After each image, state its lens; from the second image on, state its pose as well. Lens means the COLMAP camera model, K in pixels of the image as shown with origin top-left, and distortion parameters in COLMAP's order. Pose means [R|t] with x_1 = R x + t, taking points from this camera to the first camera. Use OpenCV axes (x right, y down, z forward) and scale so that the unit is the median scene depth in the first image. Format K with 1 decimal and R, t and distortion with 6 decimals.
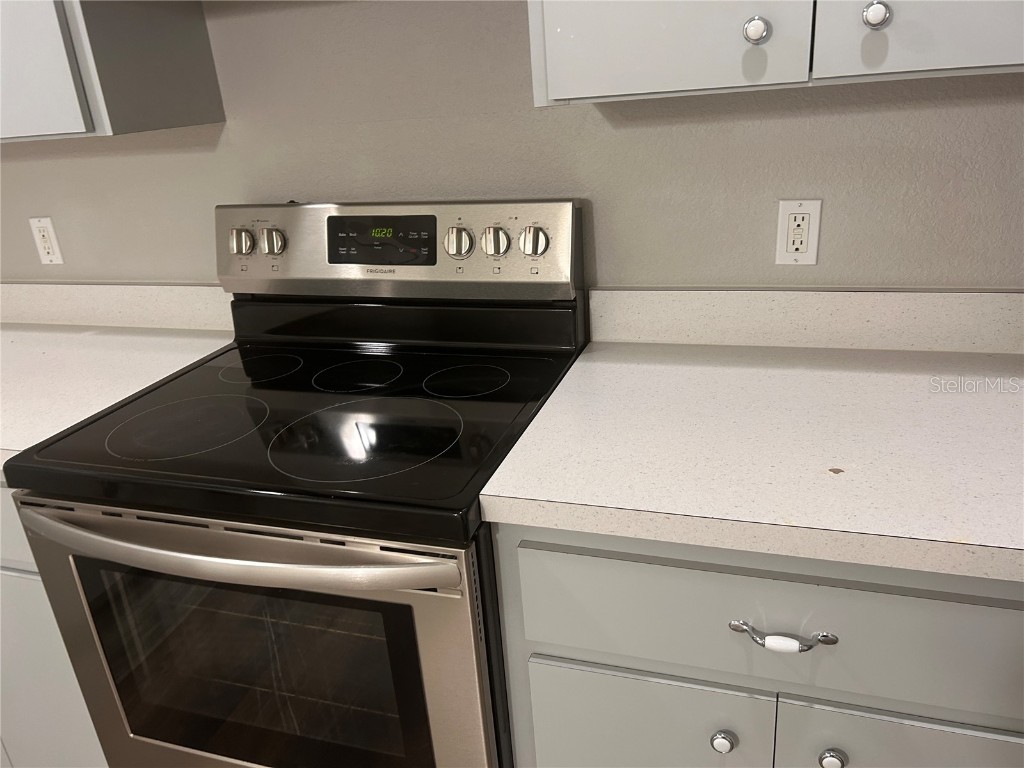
lens RADIAL K [[763.2, 0, 517.3], [0, 763.2, 374.9], [0, 0, 1]] dist [0.059891, -0.076609]
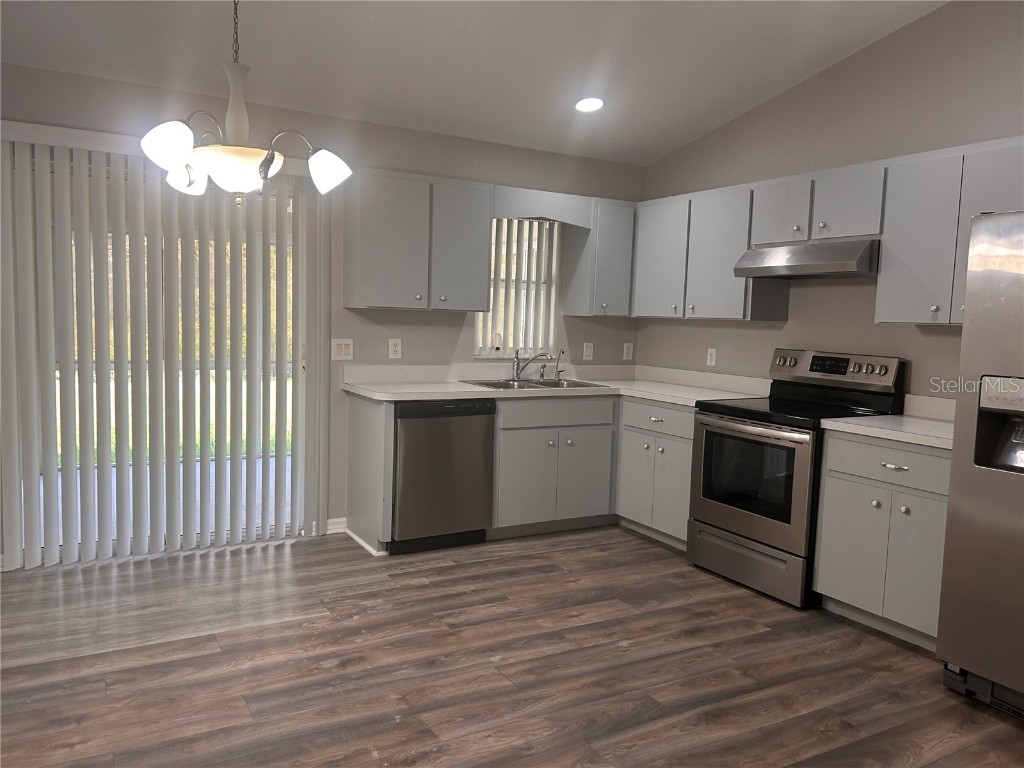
lens RADIAL K [[763.2, 0, 517.3], [0, 763.2, 374.9], [0, 0, 1]] dist [0.059891, -0.076609]
pose [[0.743482, 0.153470, -0.650908, 0.778495], [-0.329269, 0.931168, -0.156548, 0.646554], [0.582080, 0.330715, 0.742840, -1.666286]]
